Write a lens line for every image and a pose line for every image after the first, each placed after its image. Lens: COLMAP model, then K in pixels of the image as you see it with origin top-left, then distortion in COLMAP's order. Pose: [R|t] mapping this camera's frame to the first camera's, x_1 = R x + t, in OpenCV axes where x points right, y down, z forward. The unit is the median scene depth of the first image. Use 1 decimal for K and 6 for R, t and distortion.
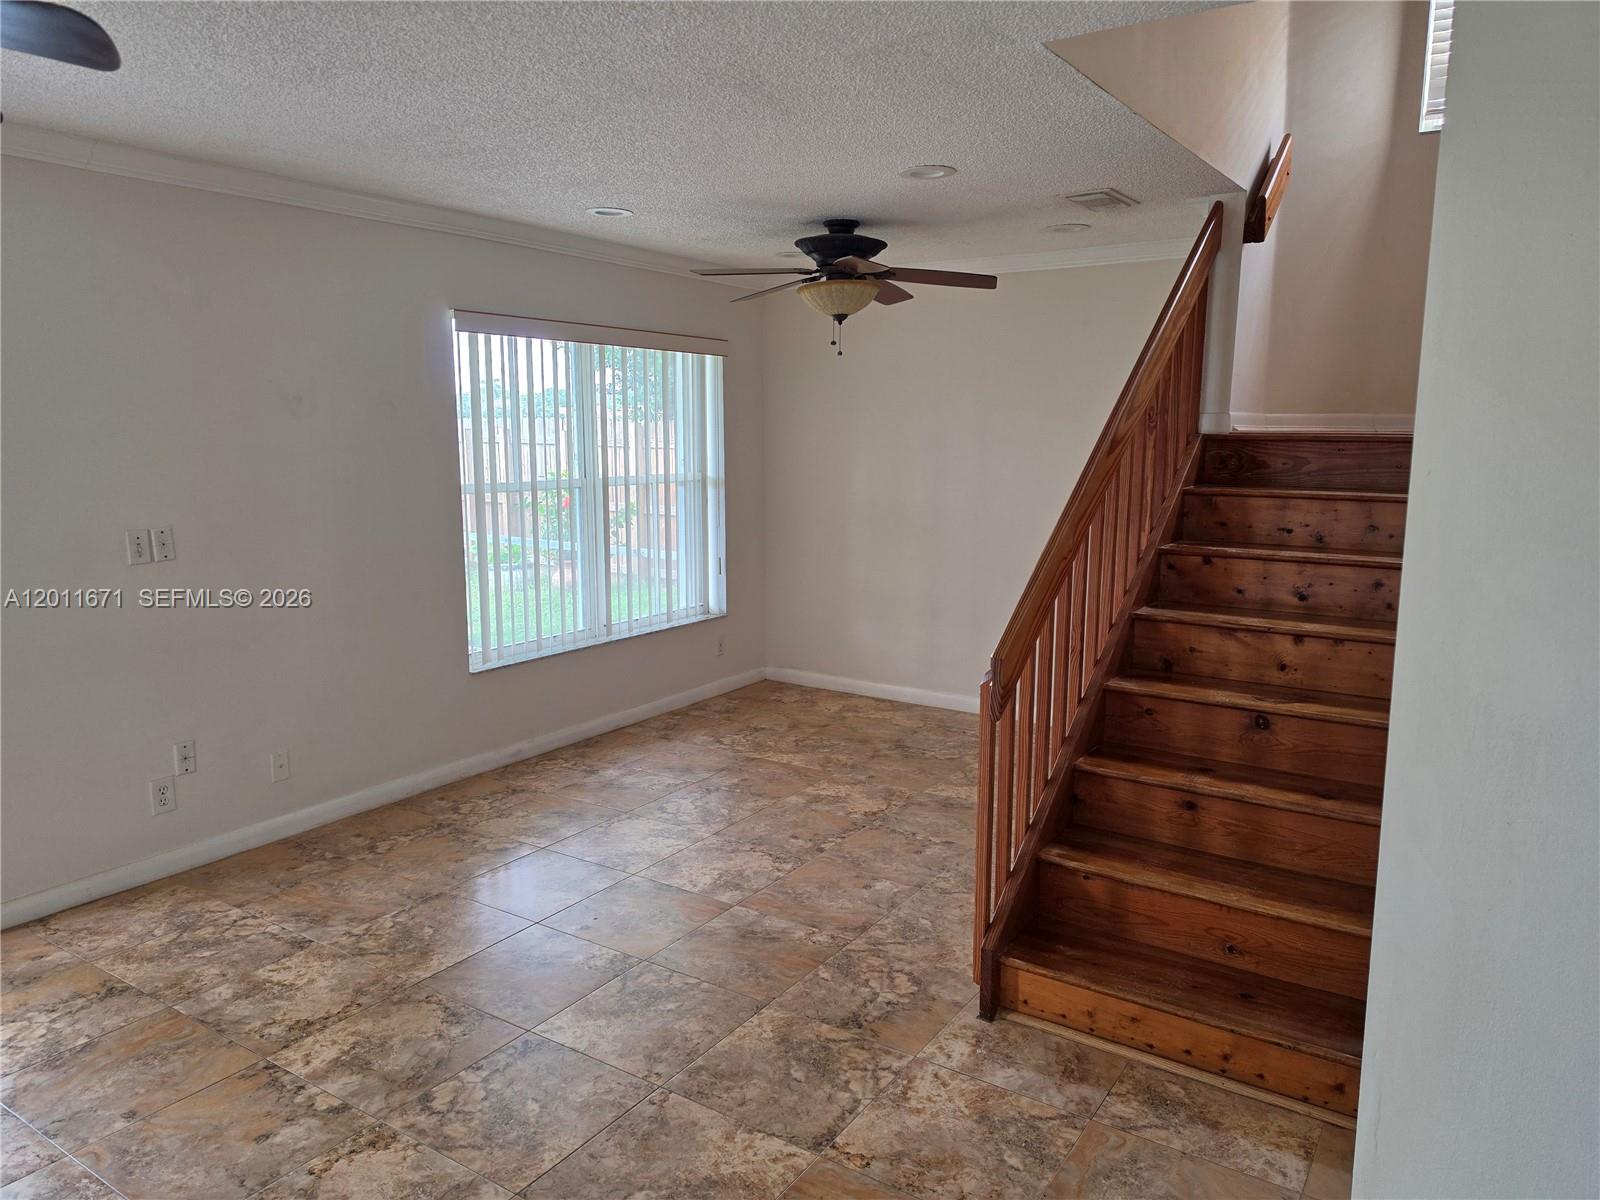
lens RADIAL K [[1121.4, 0, 770.9], [0, 1121.4, 603.2], [0, 0, 1]] dist [0.061726, -0.047209]
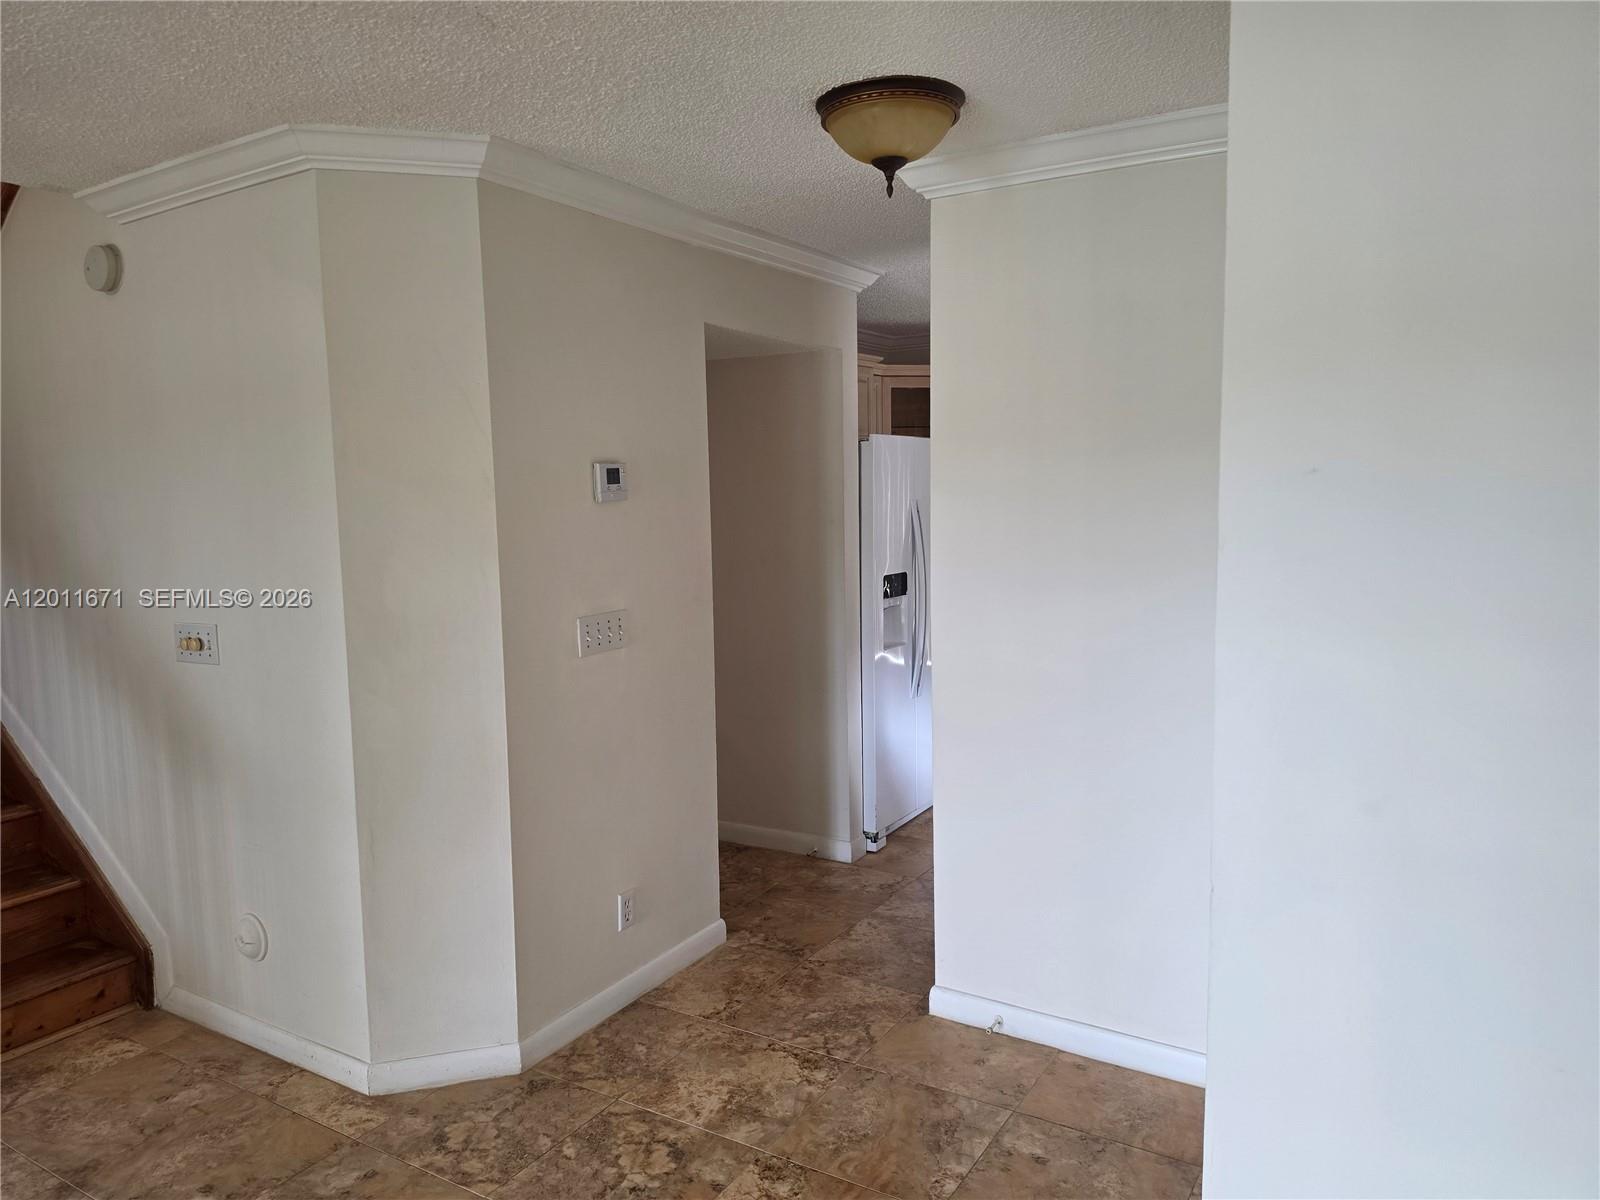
lens RADIAL K [[1121.4, 0, 791.3], [0, 1121.4, 602.8], [0, 0, 1]] dist [0.061726, -0.047209]
pose [[-0.012735, -0.110485, 0.993796, -0.604593], [0.185355, 0.976391, 0.110925, -0.013526], [-0.982589, 0.185618, 0.008045, 0.090481]]
